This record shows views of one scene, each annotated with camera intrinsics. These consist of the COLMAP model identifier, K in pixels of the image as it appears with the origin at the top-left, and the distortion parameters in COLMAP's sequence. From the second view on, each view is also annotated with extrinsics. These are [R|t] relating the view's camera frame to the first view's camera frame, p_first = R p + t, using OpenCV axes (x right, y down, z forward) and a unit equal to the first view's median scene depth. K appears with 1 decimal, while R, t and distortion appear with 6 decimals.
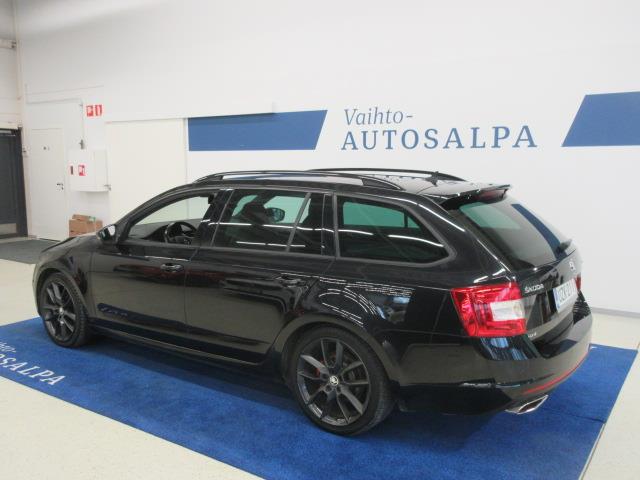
lens RADIAL K [[577.2, 0, 320.0], [0, 577.2, 240.0], [0, 0, 1]] dist [0.002037, 0.000642]
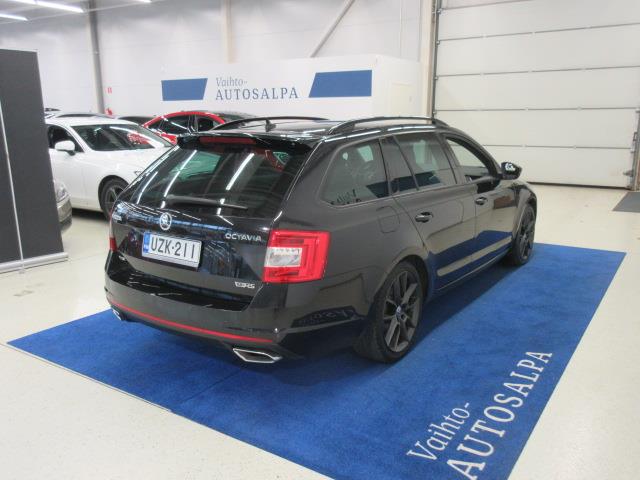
lens RADIAL K [[537.9, 0, 320.0], [0, 537.9, 240.0], [0, 0, 1]] dist [0.012237, 0.004369]
pose [[0.999555, -0.015053, 0.025756, 0.359464], [0.012322, 0.994595, 0.103101, 0.134163], [-0.027169, -0.102737, 0.994337, -0.886820]]
